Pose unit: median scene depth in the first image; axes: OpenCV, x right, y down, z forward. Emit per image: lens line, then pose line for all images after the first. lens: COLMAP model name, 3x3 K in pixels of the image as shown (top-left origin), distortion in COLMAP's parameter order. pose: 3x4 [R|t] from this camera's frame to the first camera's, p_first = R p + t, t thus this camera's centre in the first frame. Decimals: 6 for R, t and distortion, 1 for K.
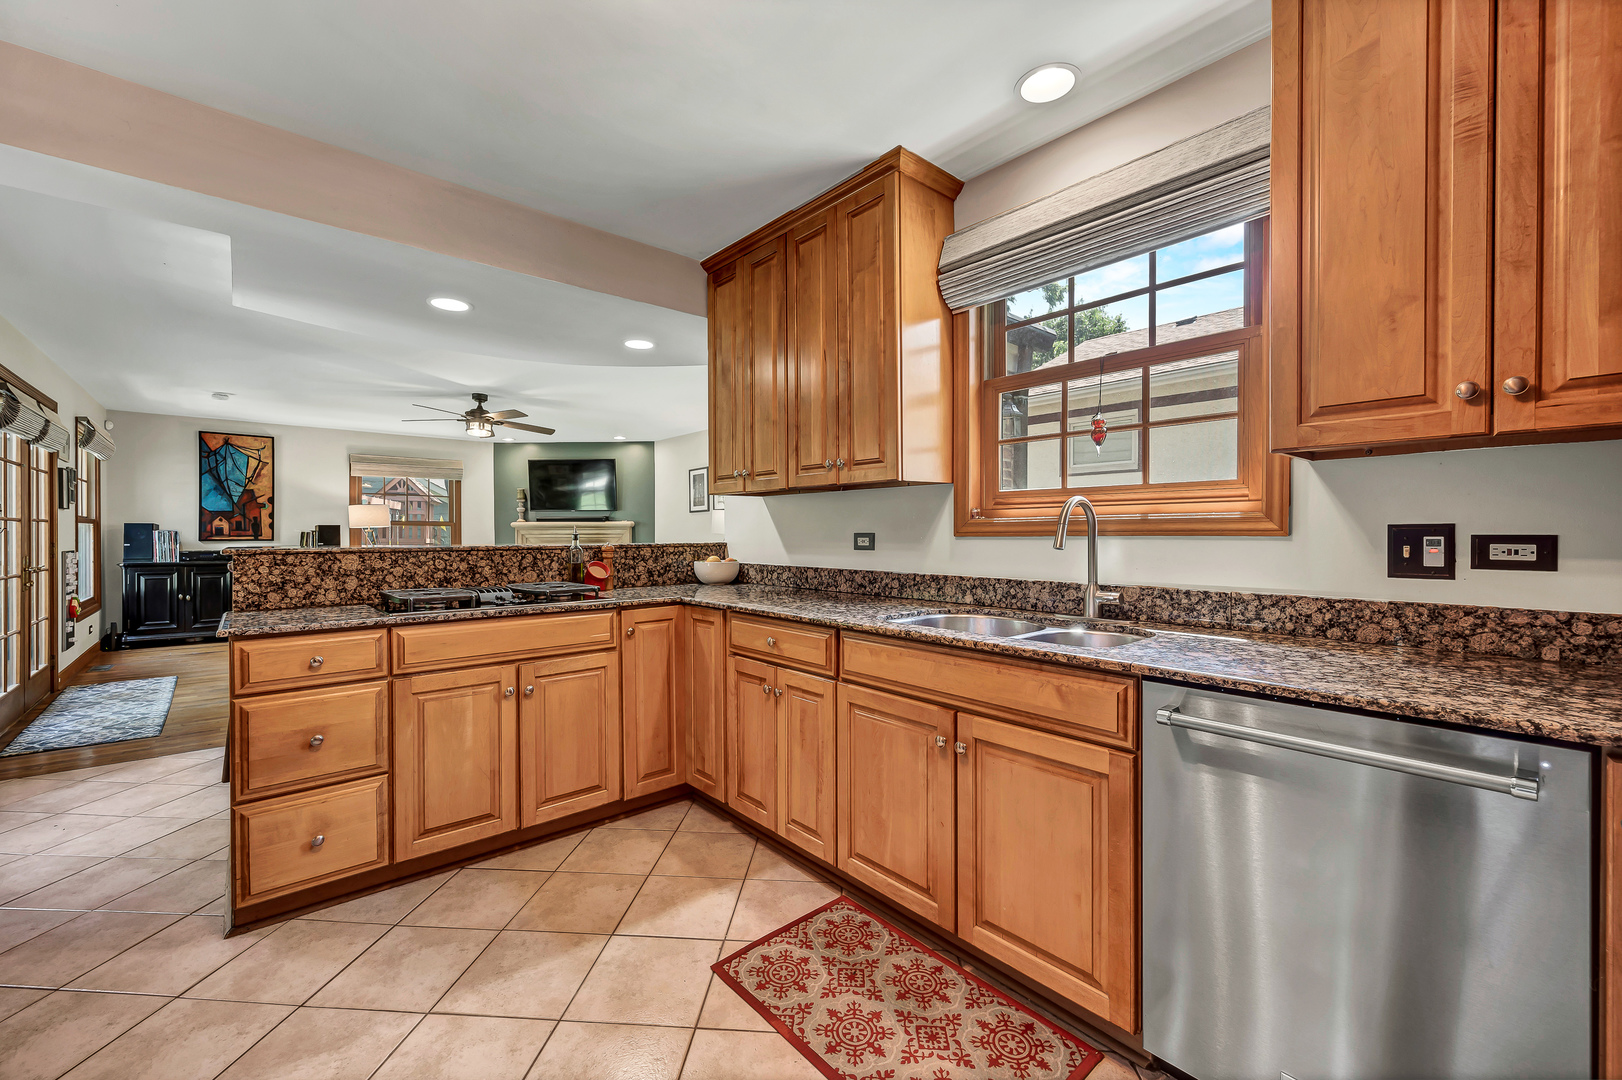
lens RADIAL K [[660.4, 0, 808.3], [0, 660.4, 534.1], [0, 0, 1]] dist [-0.003161, 0.000318]
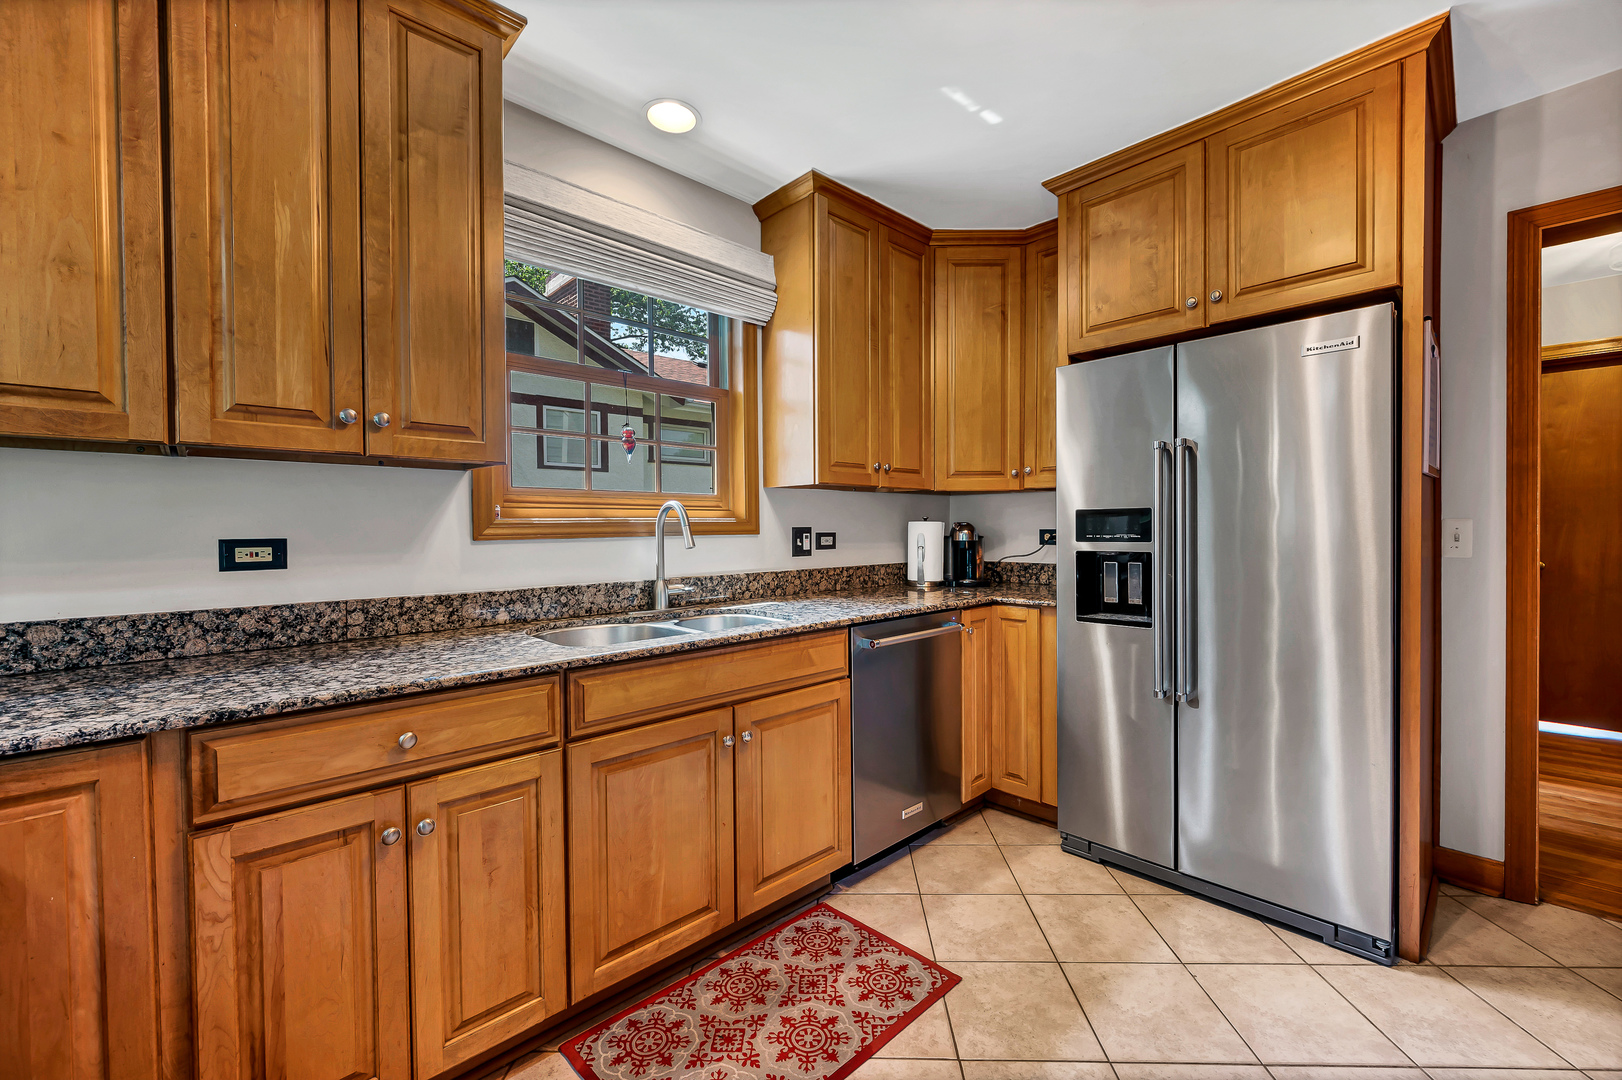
lens RADIAL K [[660.4, 0, 803.2], [0, 660.4, 544.5], [0, 0, 1]] dist [-0.003161, 0.000318]
pose [[-0.049276, -0.020534, 0.998574, -0.576594], [0.013653, 0.999681, 0.021231, -0.003370], [-0.998692, 0.014679, -0.048980, 0.670664]]
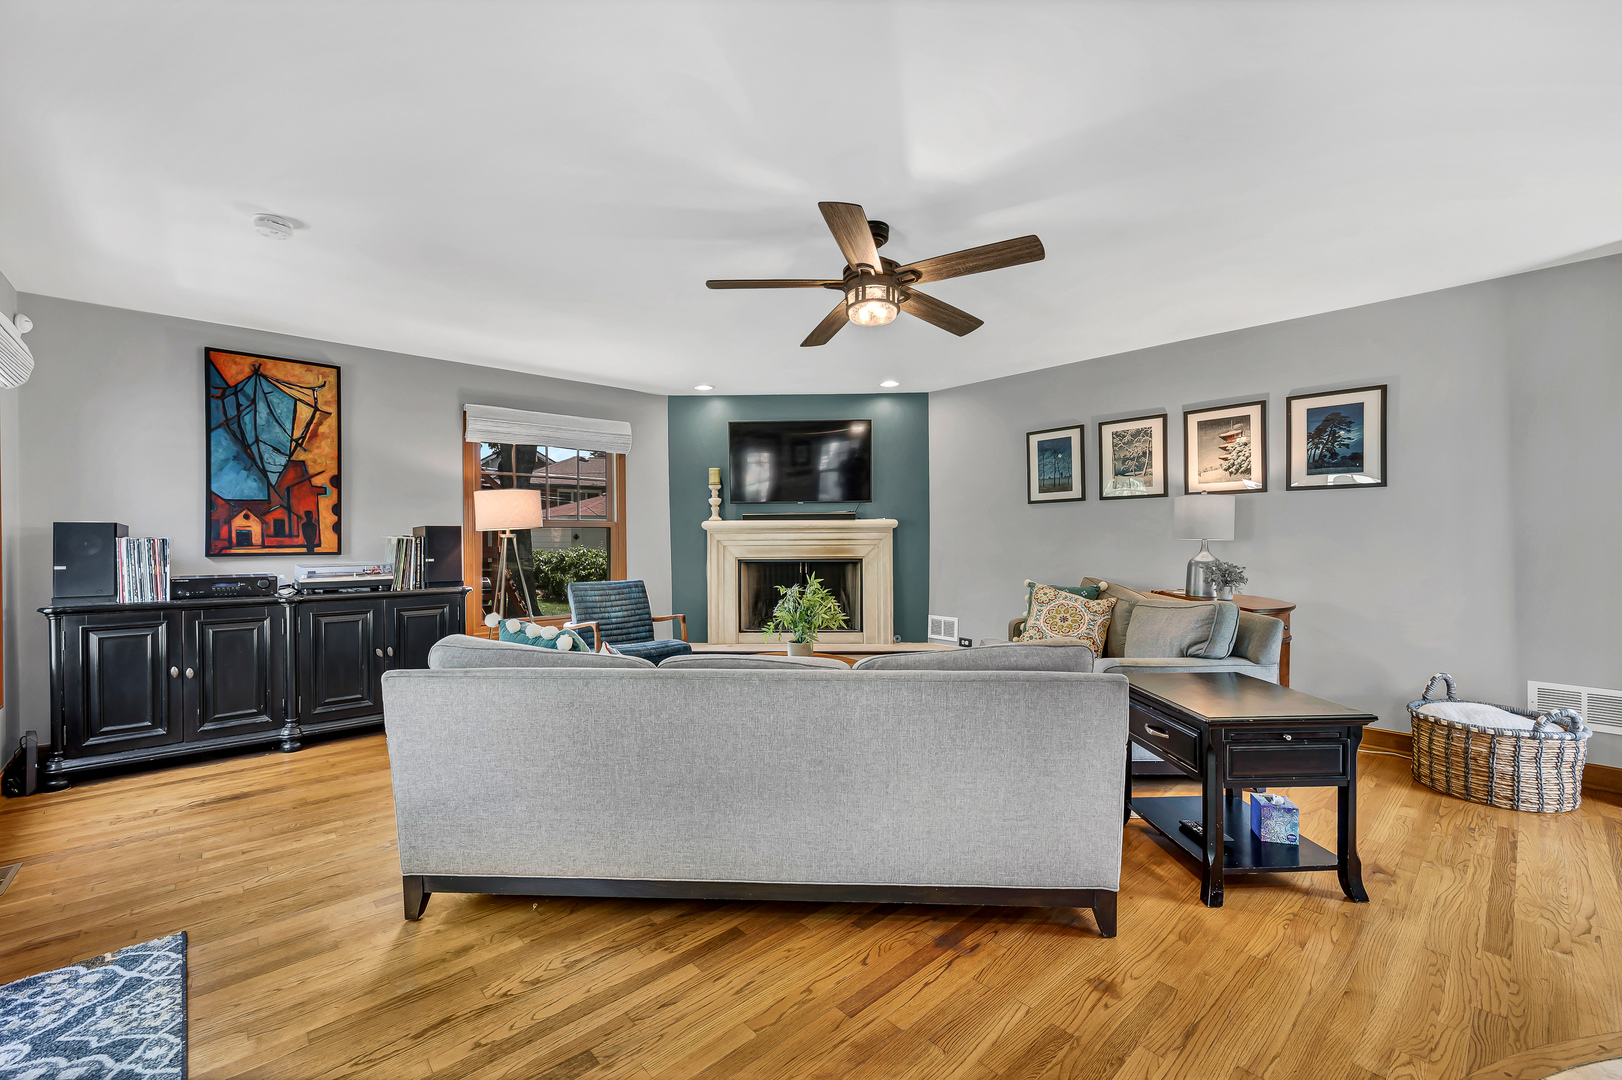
lens RADIAL K [[660.4, 0, 803.0], [0, 660.4, 537.5], [0, 0, 1]] dist [-0.003161, 0.000318]
pose [[0.999723, -0.003938, 0.023182, -1.242928], [0.003942, 0.999992, -0.000115, -0.007954], [-0.023182, 0.000207, 0.999731, 1.250440]]
